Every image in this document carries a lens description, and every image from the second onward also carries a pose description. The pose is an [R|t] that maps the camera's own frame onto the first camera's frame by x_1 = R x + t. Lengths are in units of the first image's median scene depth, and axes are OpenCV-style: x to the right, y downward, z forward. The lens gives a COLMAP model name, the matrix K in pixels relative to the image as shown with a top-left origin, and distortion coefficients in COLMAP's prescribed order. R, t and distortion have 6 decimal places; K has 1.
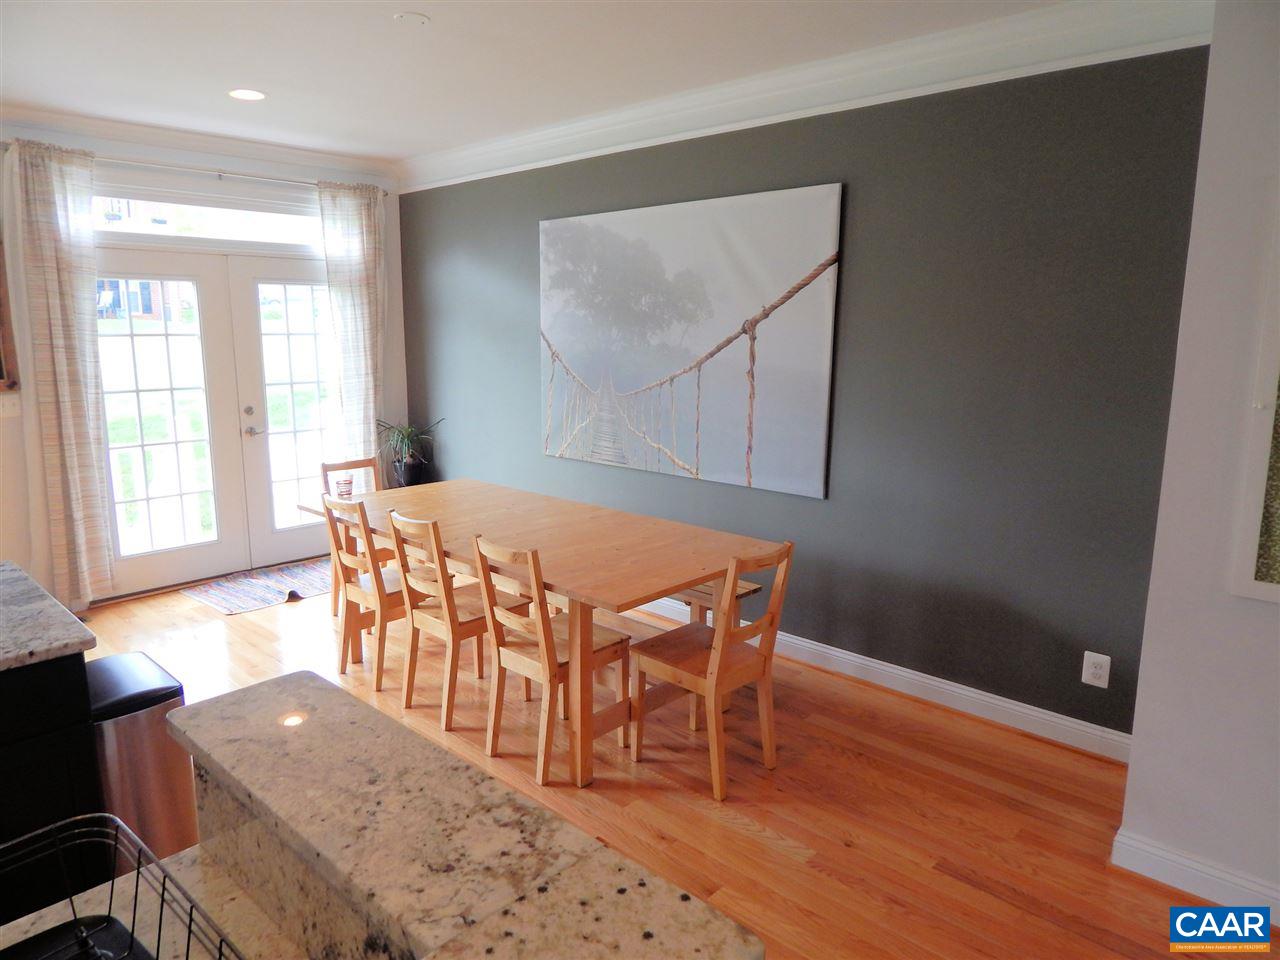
lens RADIAL K [[833.4, 0, 641.0], [0, 833.4, 471.3], [0, 0, 1]] dist [-0.005952, -0.007611]
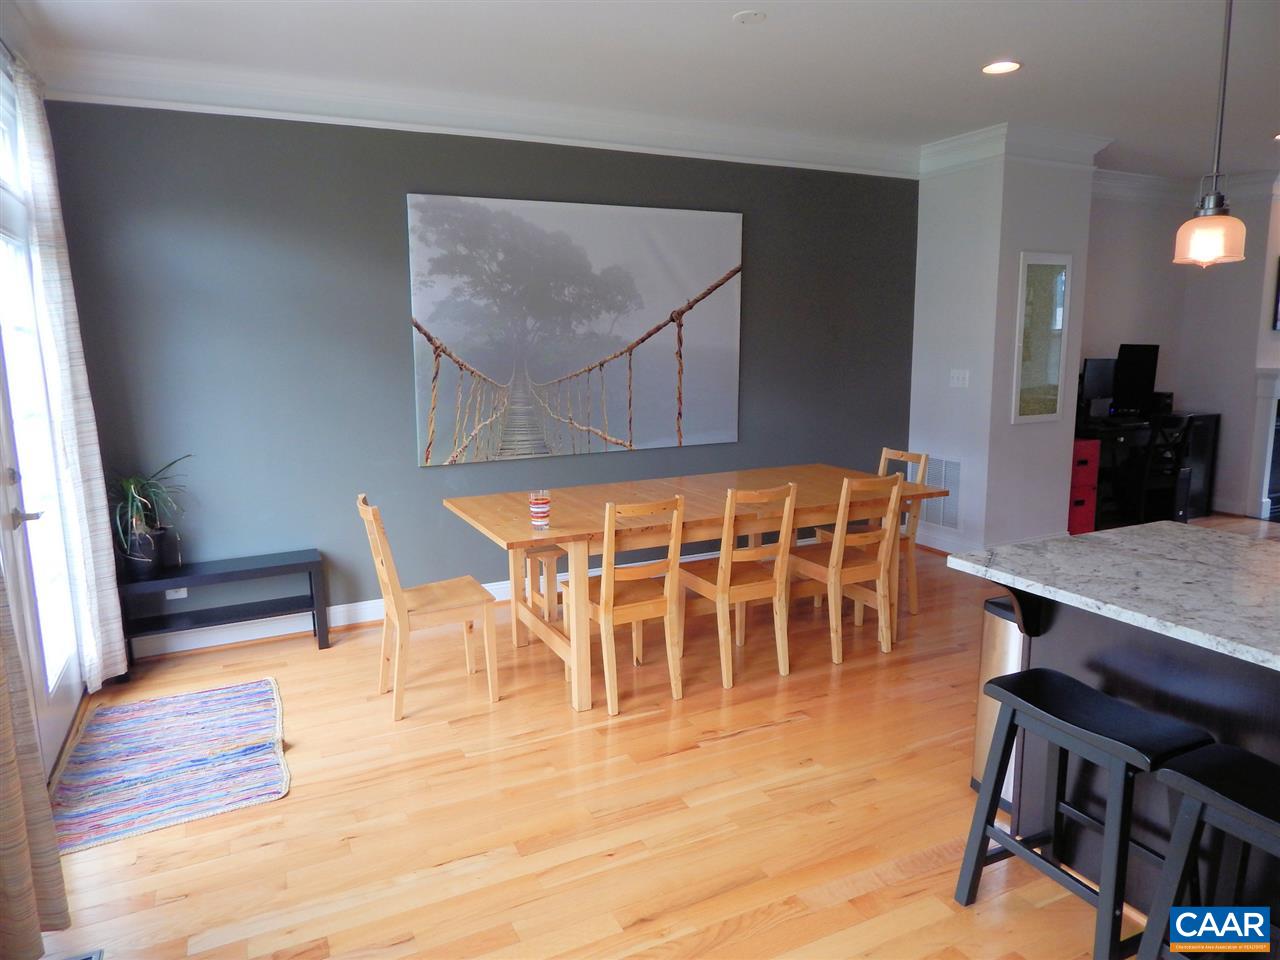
lens RADIAL K [[833.4, 0, 641.0], [0, 833.4, 471.3], [0, 0, 1]] dist [-0.005952, -0.007611]
pose [[0.357136, -0.153950, 0.921278, -0.991779], [0.174566, 0.979946, 0.096082, -0.070222], [-0.917595, 0.126509, 0.376849, 0.566752]]
